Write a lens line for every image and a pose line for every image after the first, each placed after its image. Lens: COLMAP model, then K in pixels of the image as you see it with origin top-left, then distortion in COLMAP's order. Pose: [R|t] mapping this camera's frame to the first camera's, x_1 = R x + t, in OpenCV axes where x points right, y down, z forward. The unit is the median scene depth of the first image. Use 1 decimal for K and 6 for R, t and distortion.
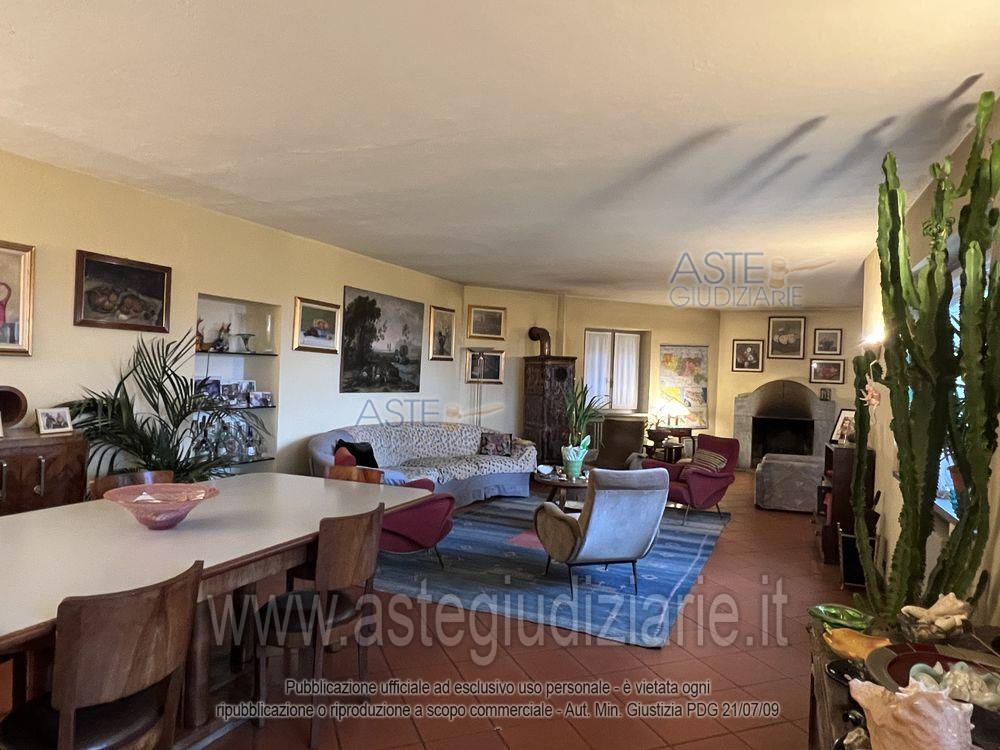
lens RADIAL K [[619.0, 0, 501.9], [0, 619.0, 372.5], [0, 0, 1]] dist [0.001435, -0.001994]
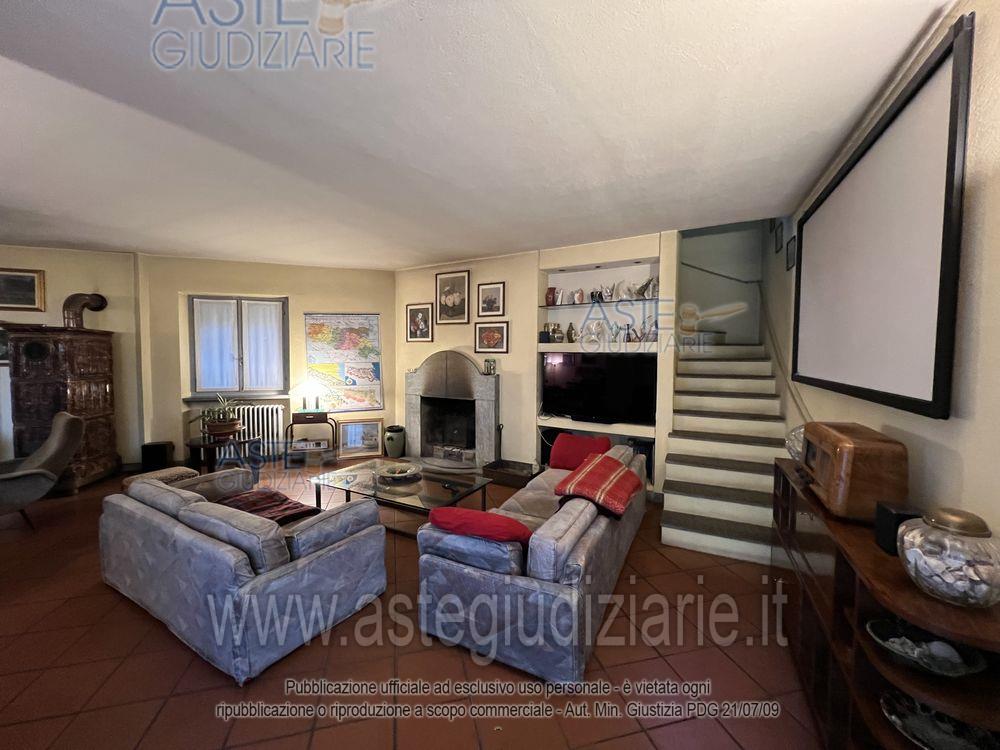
lens RADIAL K [[399.5, 0, 524.6], [0, 399.5, 374.5], [0, 0, 1]] dist [0.003209, -0.000480]
pose [[0.995369, -0.027424, -0.092132, 0.837792], [0.032052, 0.998277, 0.049143, 0.029414], [0.090626, -0.051869, 0.994533, 0.674110]]
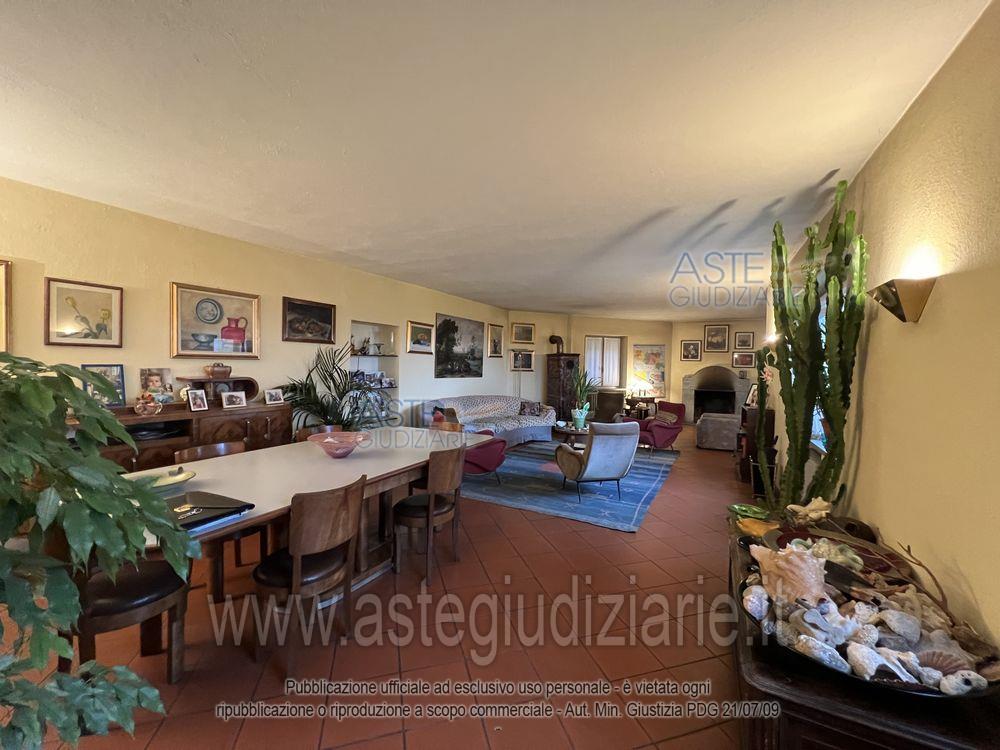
lens RADIAL K [[399.5, 0, 501.1], [0, 399.5, 369.7], [0, 0, 1]] dist [0.003209, -0.000480]
pose [[0.997163, -0.016264, -0.073492, -0.009238], [0.017228, 0.999773, 0.012509, -0.000168], [0.073271, -0.013739, 0.997217, -0.055915]]
